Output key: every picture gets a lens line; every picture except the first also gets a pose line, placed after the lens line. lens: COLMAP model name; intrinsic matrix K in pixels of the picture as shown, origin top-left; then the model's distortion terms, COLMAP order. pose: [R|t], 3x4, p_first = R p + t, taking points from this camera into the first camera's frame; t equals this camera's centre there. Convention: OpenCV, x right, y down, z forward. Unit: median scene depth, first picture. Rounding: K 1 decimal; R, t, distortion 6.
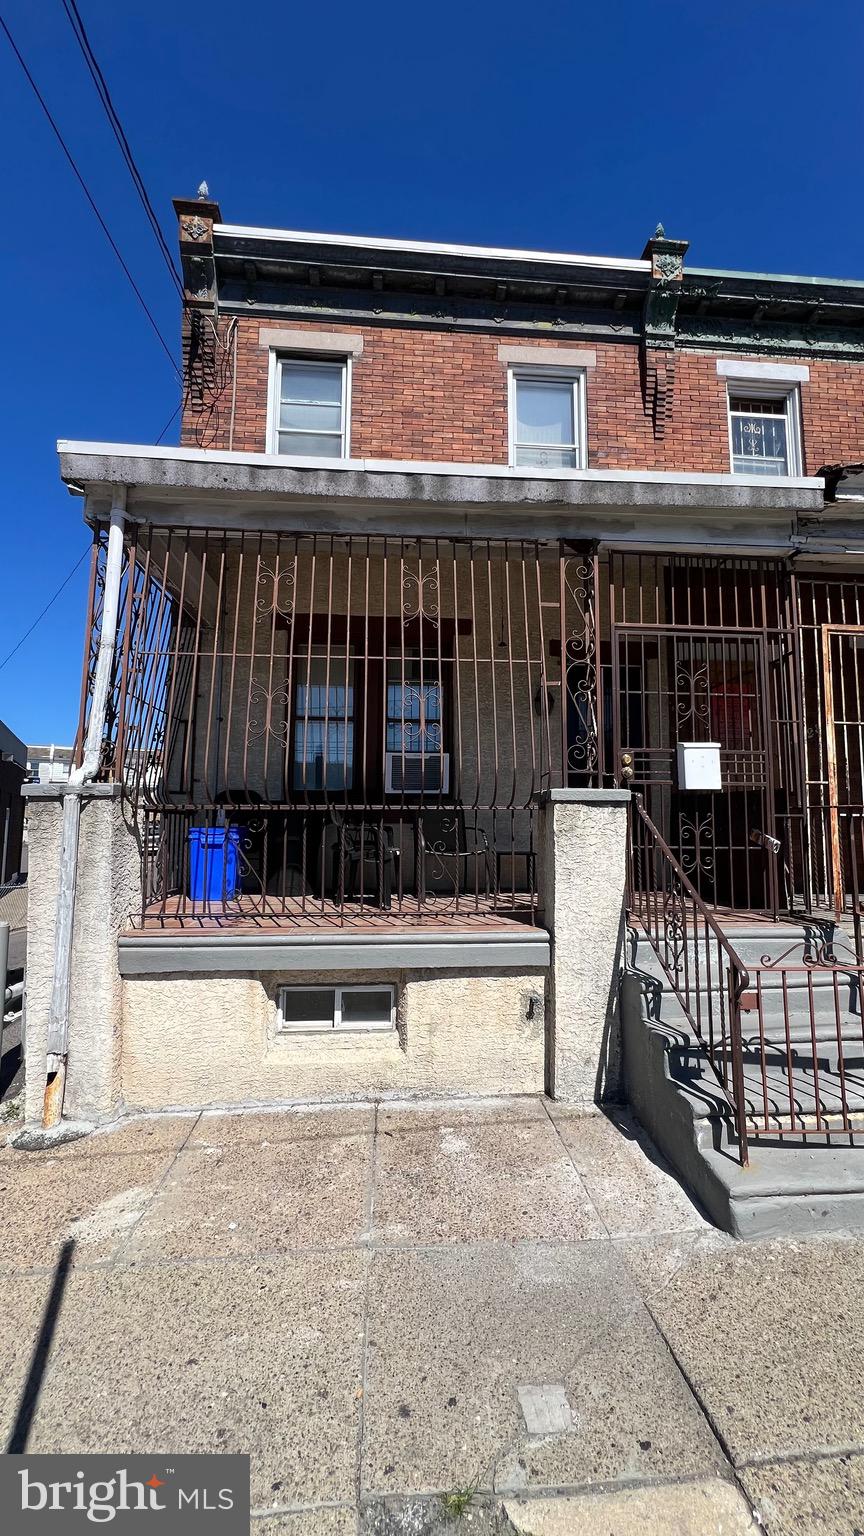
lens RADIAL K [[612.4, 0, 435.8], [0, 612.4, 766.3], [0, 0, 1]] dist [-0.003328, 0.000532]
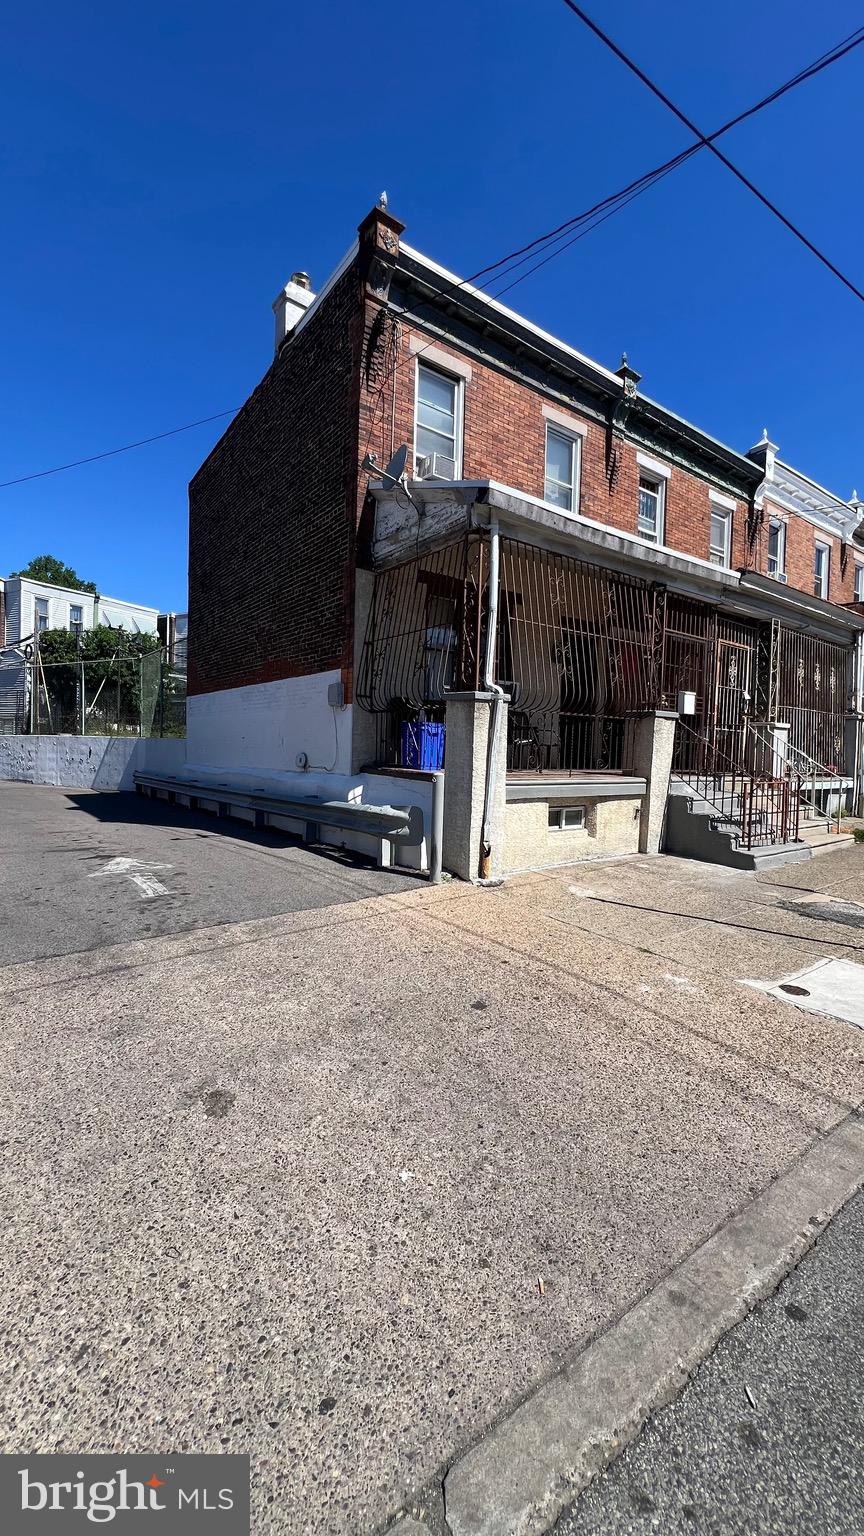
lens RADIAL K [[612.4, 0, 427.5], [0, 612.4, 765.6], [0, 0, 1]] dist [-0.003328, 0.000532]
pose [[0.851088, 0.004711, 0.525001, -0.932687], [-0.077744, 0.990067, 0.117147, 0.023206], [-0.519234, -0.140518, 0.843001, -0.225912]]
